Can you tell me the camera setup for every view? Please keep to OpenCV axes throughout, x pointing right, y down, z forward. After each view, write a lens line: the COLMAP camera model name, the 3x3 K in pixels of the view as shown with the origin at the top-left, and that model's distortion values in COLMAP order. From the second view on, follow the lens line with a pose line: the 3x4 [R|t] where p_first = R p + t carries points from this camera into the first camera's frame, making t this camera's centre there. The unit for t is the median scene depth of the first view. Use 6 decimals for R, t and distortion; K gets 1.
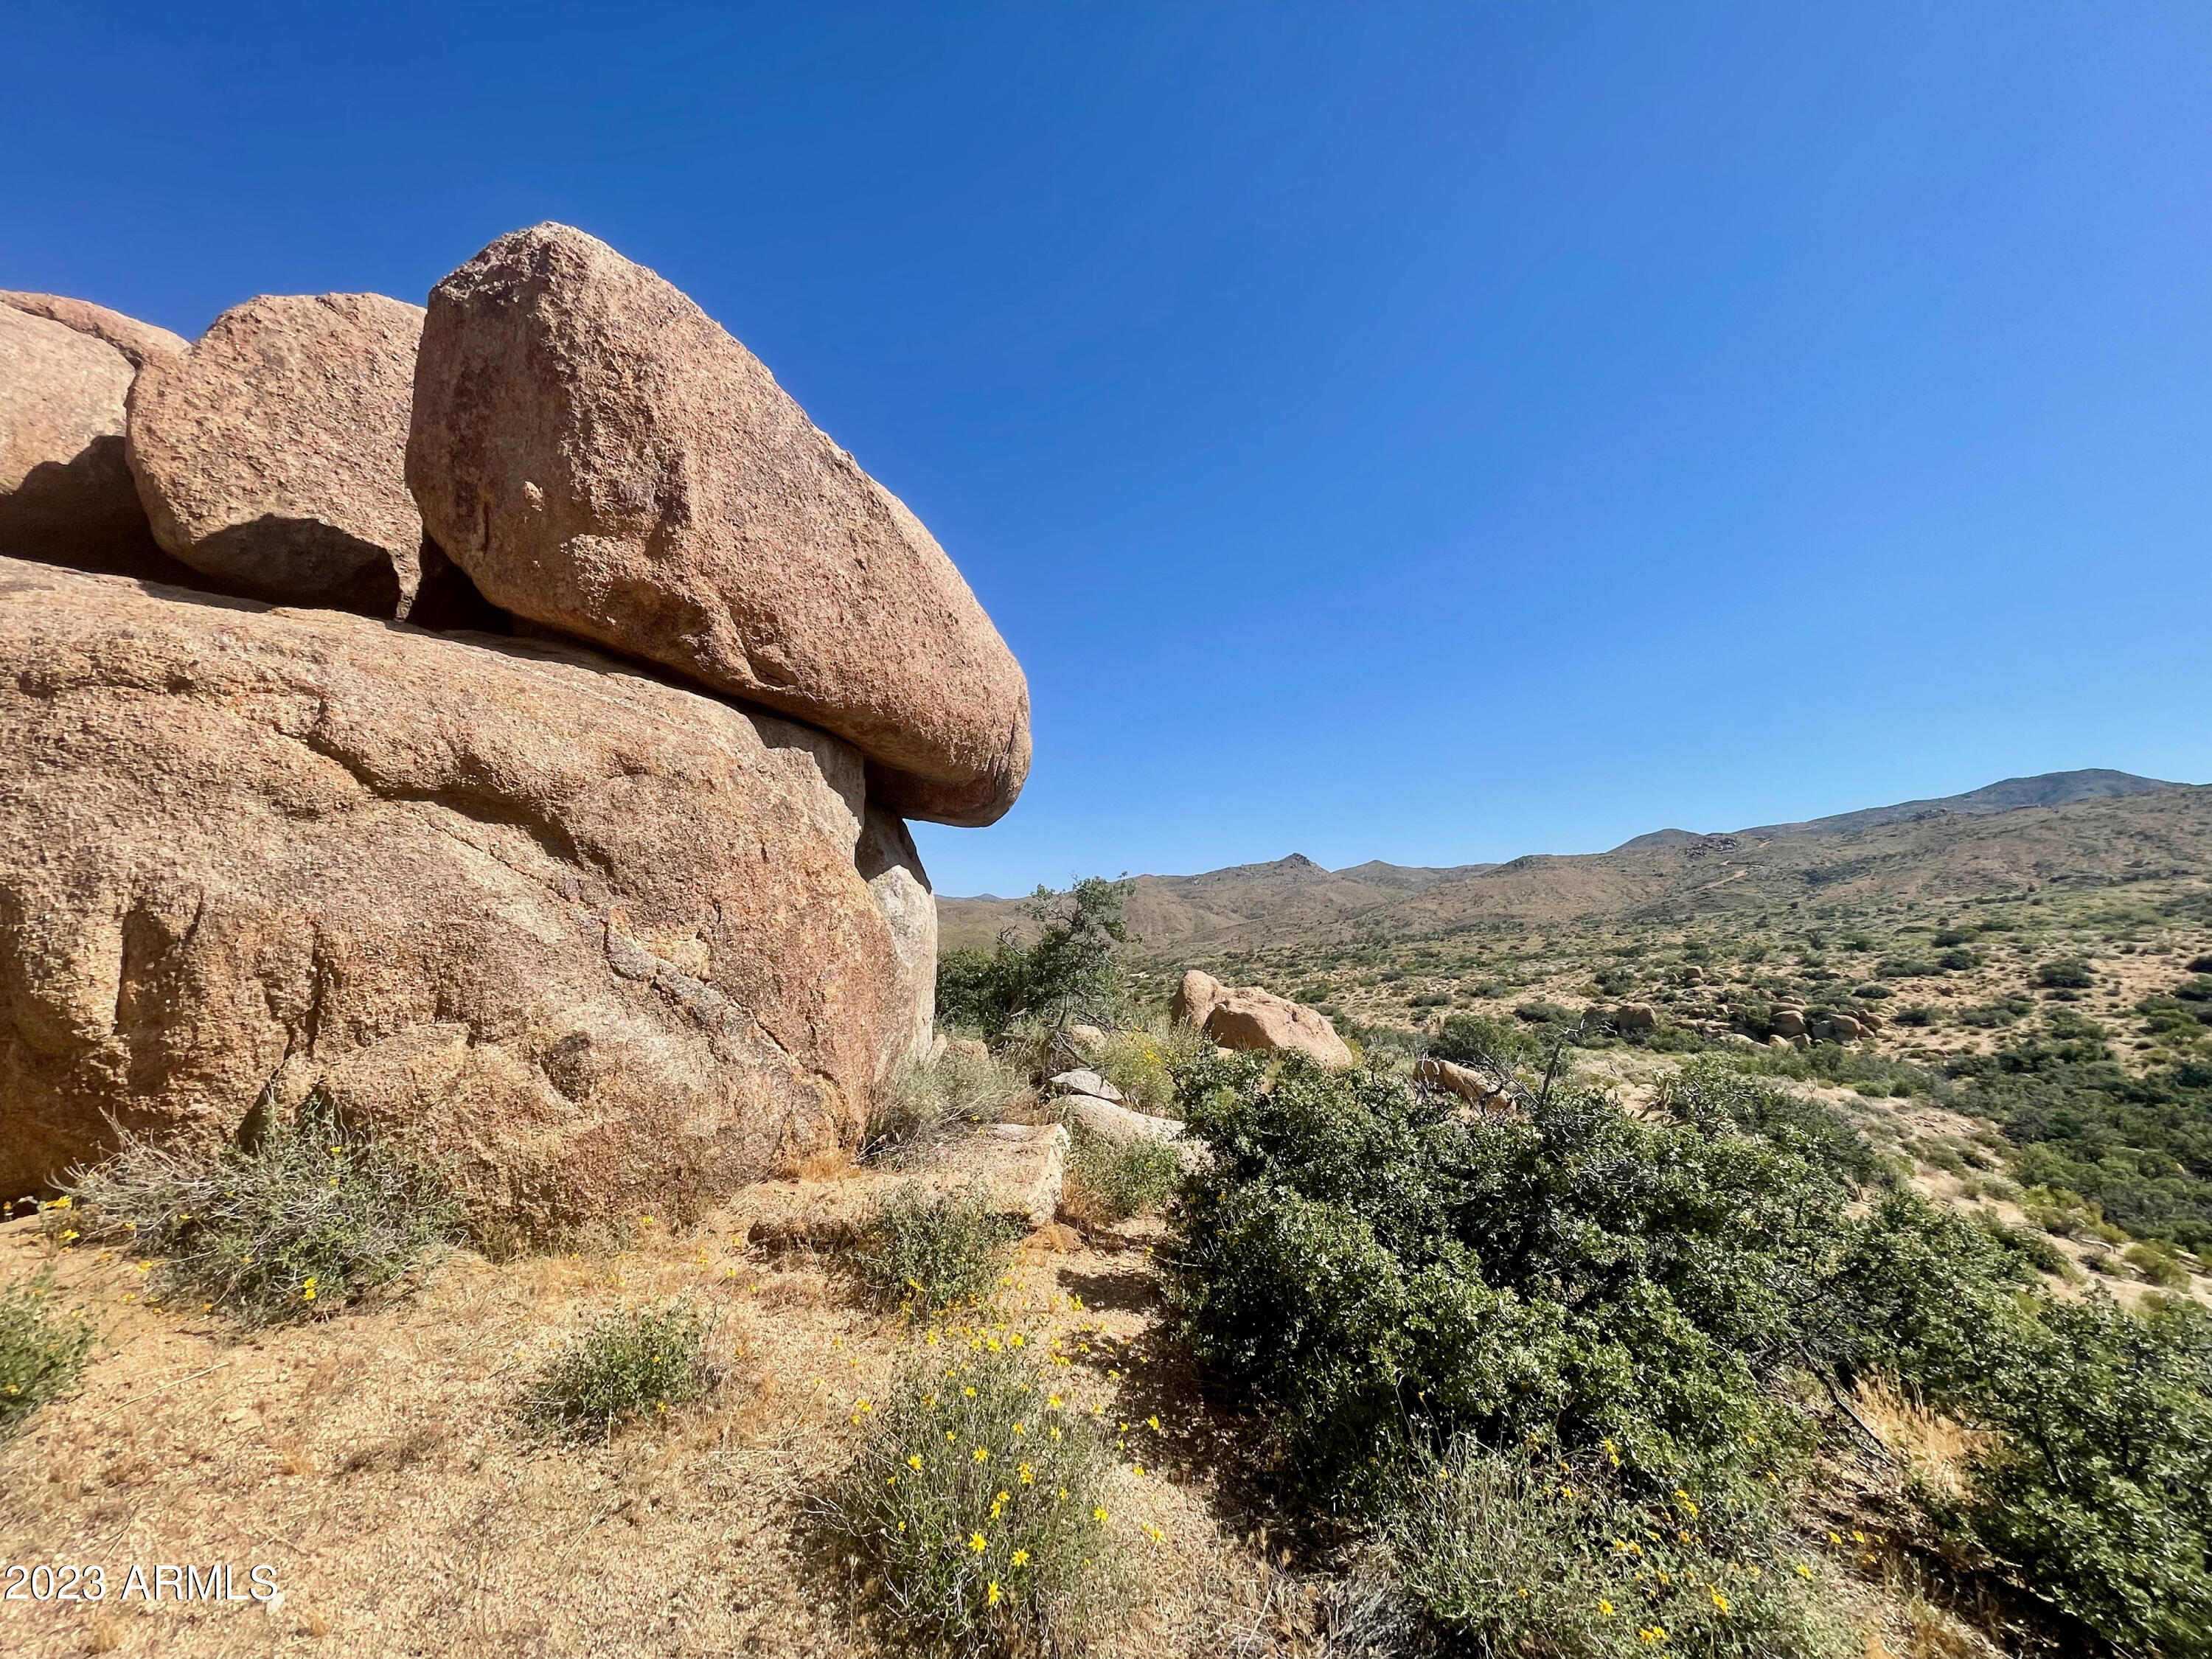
lens RADIAL K [[892.8, 0, 1092.0], [0, 892.8, 830.3], [0, 0, 1]] dist [0.009433, 0.000470]
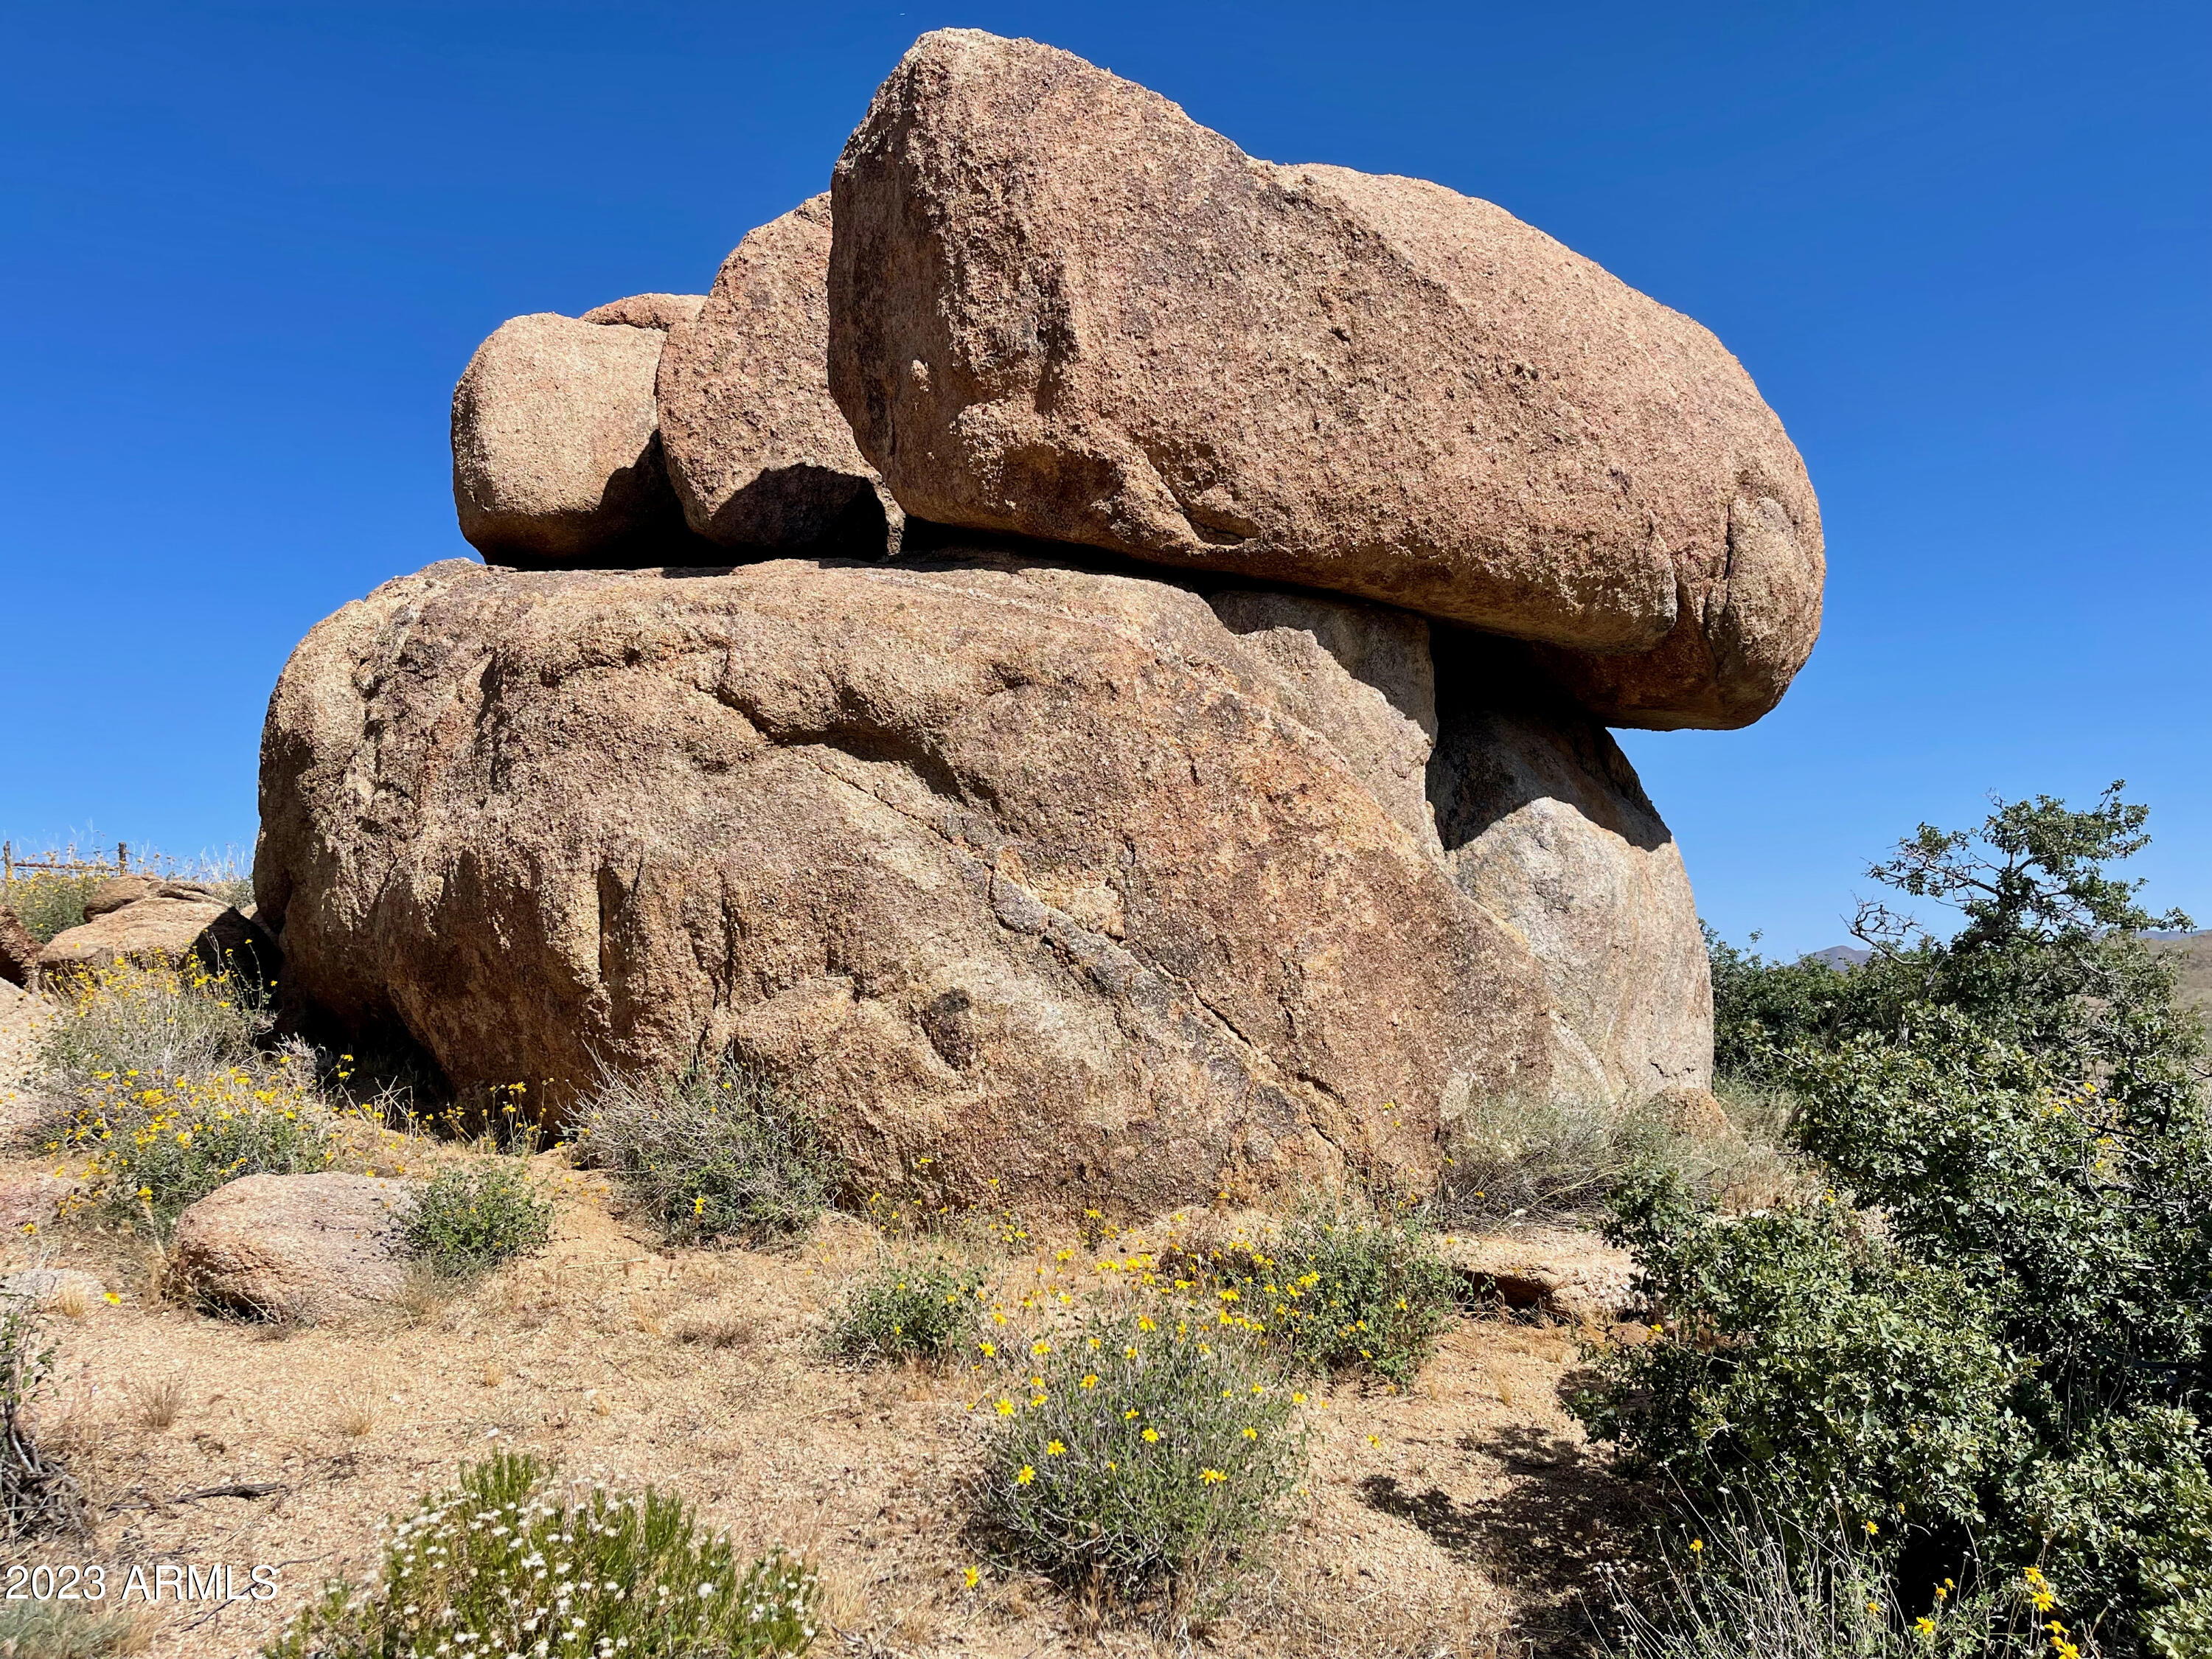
lens RADIAL K [[1659.1, 0, 1110.8], [0, 1659.1, 828.4], [0, 0, 1]] dist [0.063913, -0.014406]
pose [[0.759637, -0.094022, -0.643515, 0.463565], [0.096018, 0.994865, -0.032012, 0.111252], [0.643220, -0.037472, 0.764764, -0.088130]]
